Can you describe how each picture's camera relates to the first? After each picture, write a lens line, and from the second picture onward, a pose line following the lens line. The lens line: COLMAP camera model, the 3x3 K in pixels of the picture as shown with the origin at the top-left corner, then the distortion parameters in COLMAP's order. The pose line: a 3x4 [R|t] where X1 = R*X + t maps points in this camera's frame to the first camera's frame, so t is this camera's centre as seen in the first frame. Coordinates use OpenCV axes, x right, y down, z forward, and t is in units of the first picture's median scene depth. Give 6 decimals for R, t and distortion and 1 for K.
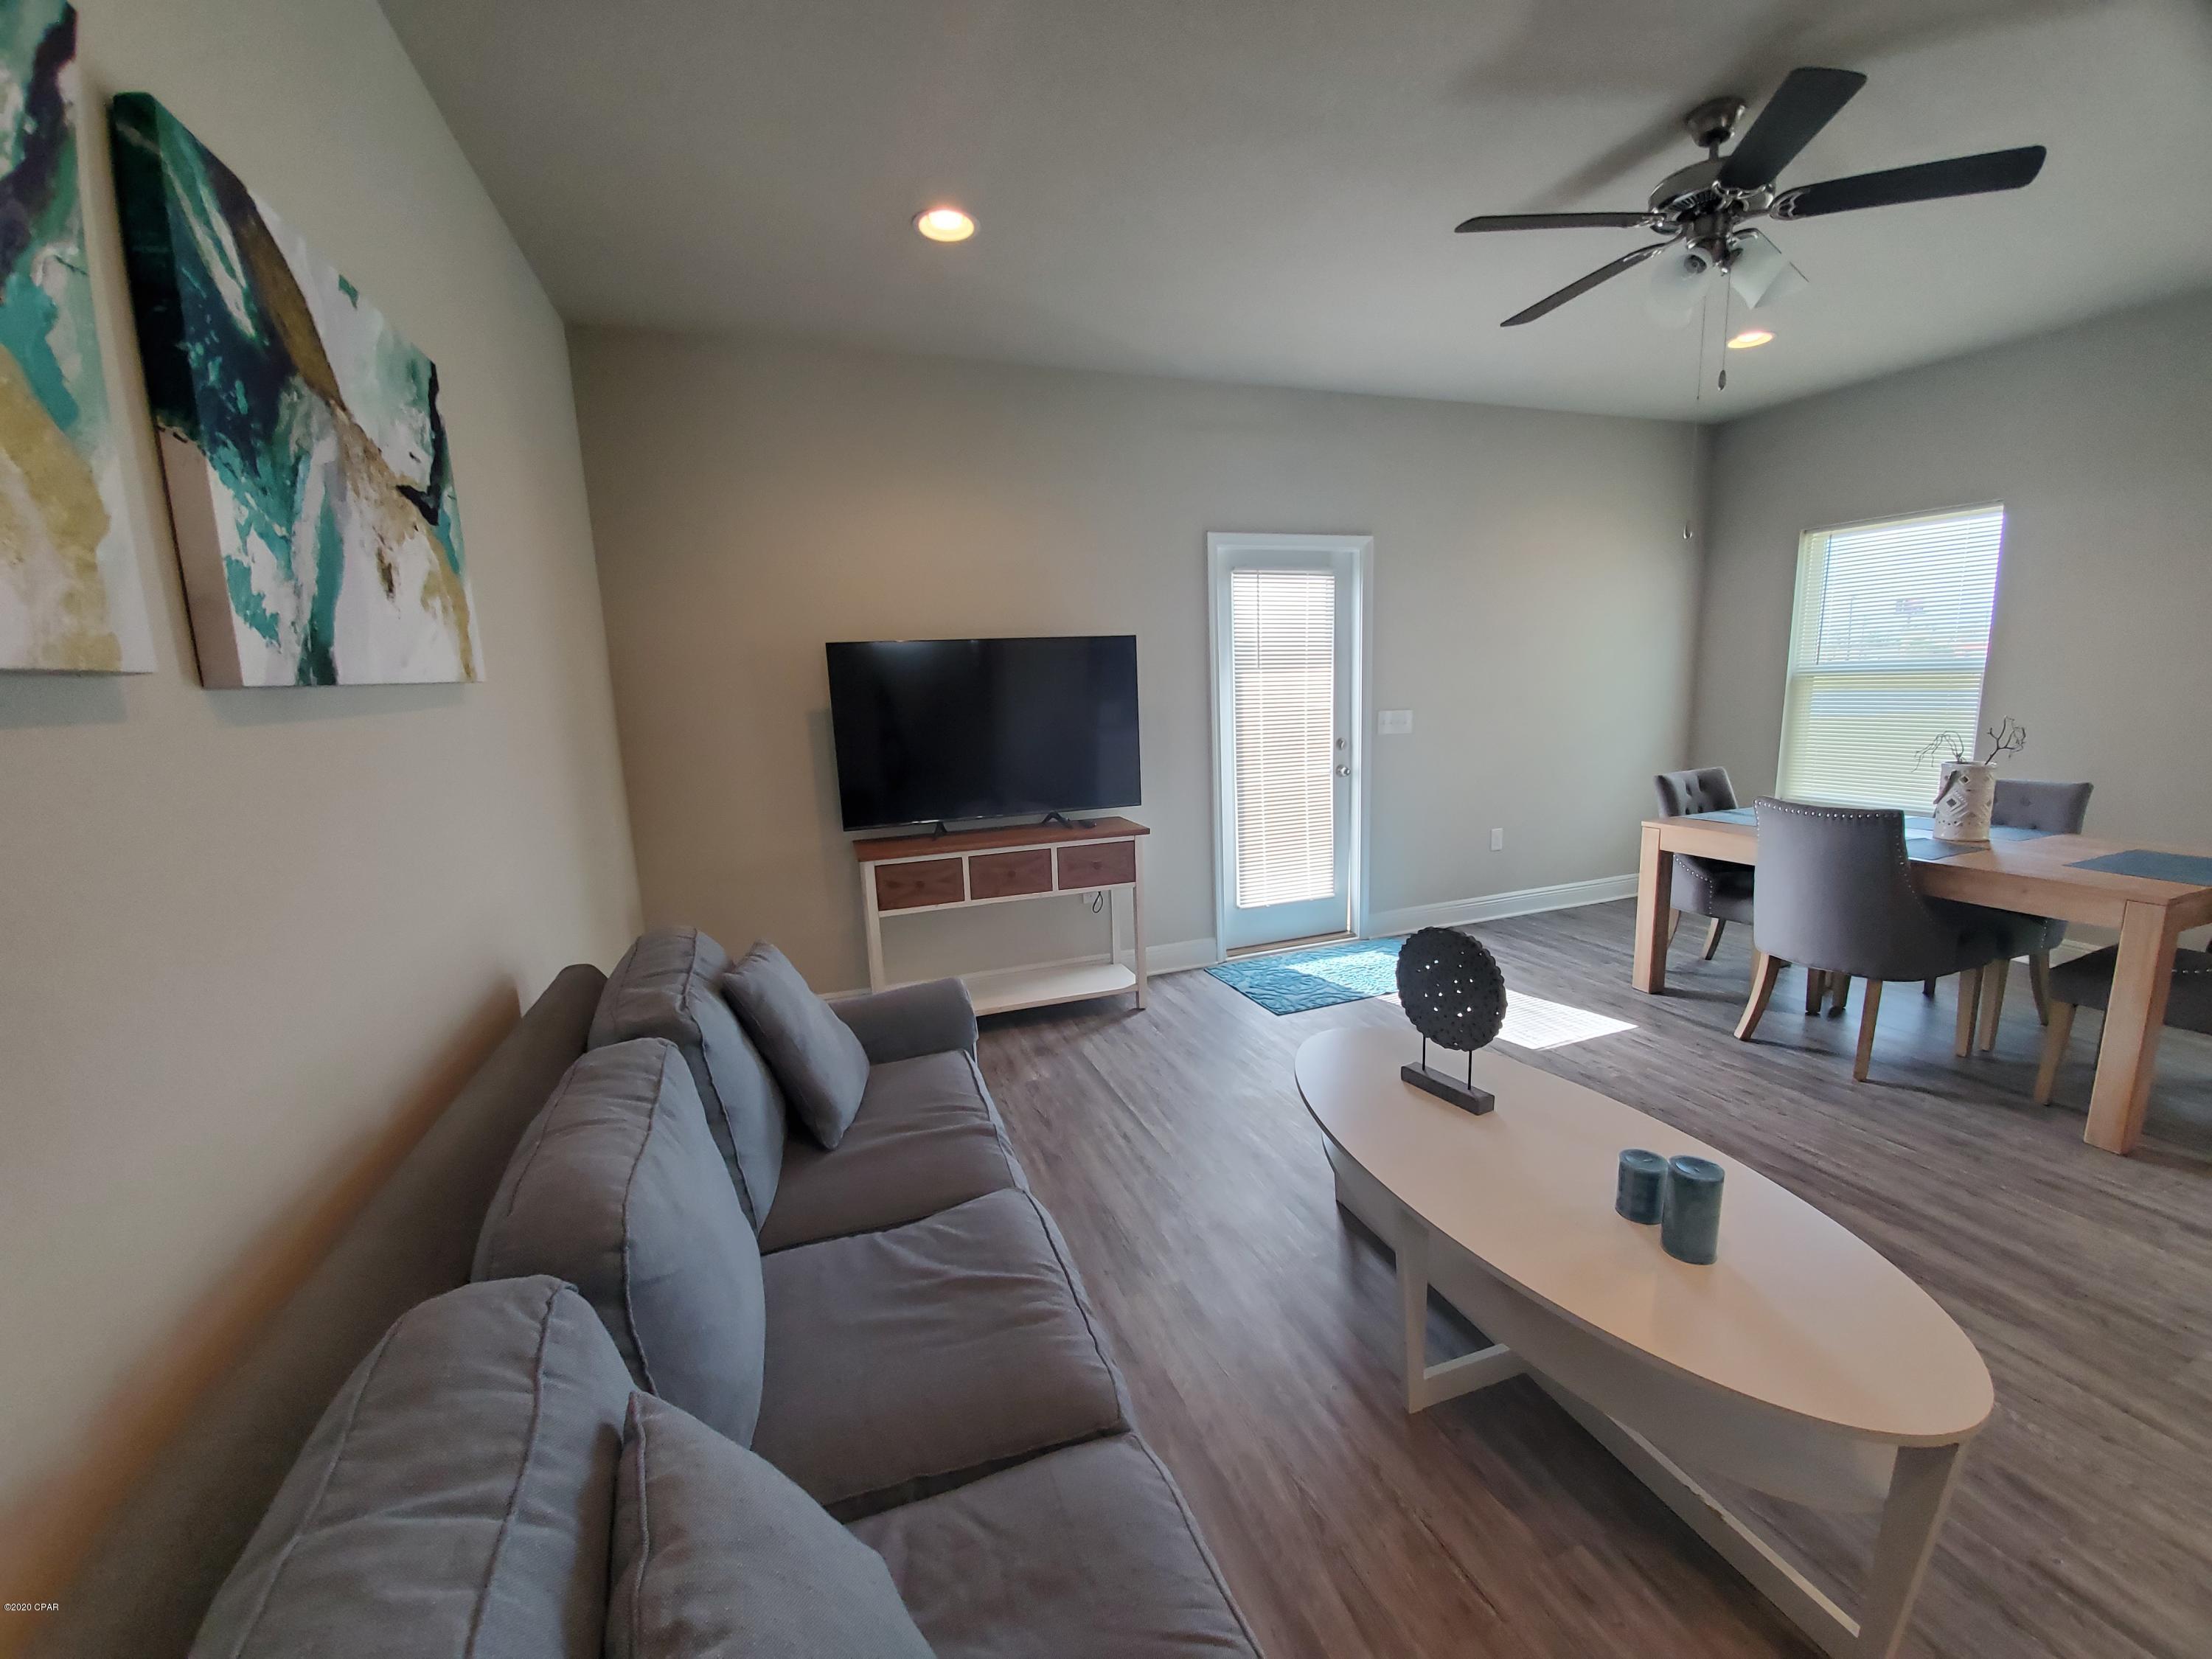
lens RADIAL K [[879.9, 0, 1106.0], [0, 879.9, 829.5], [0, 0, 1]] dist [-0.024191, -0.000145]
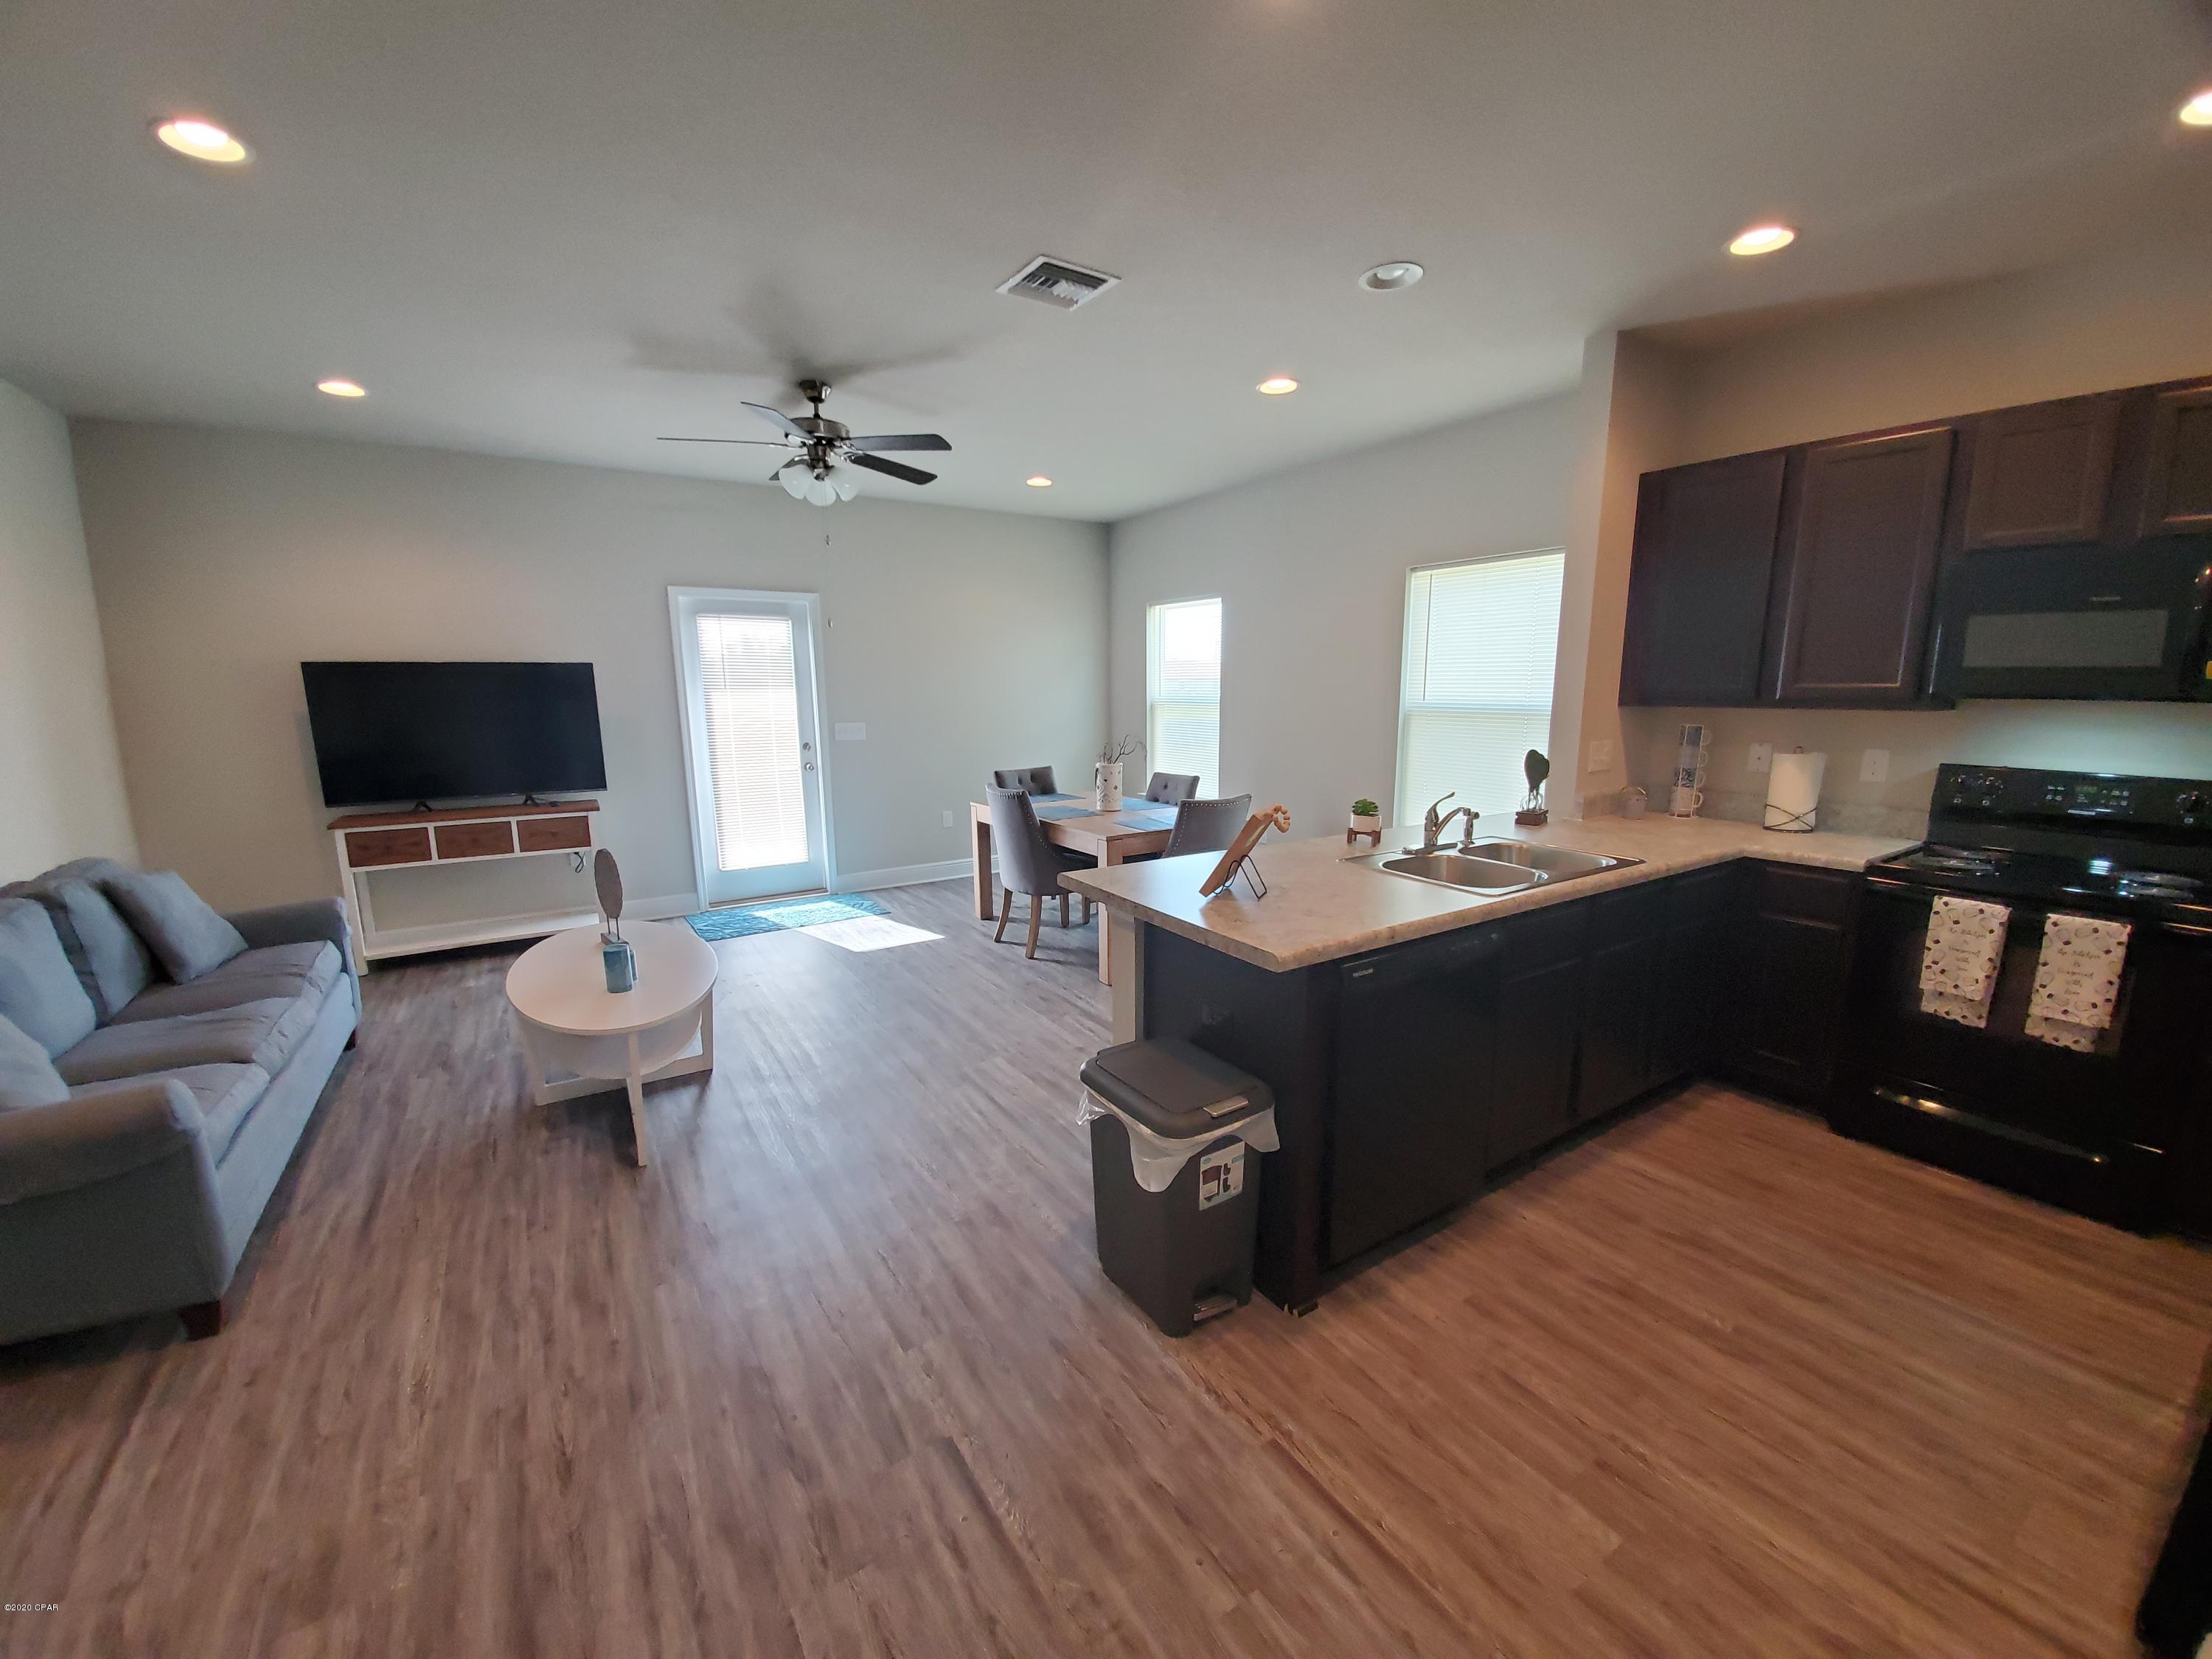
lens RADIAL K [[870.4, 0, 1106.0], [0, 870.4, 829.5], [0, 0, 1]] dist [0.000634, -0.010950]
pose [[0.970361, -0.004995, 0.241609, 0.488281], [0.005604, 0.999983, -0.001837, 0.041456], [-0.241596, 0.003137, 0.970372, -0.491513]]
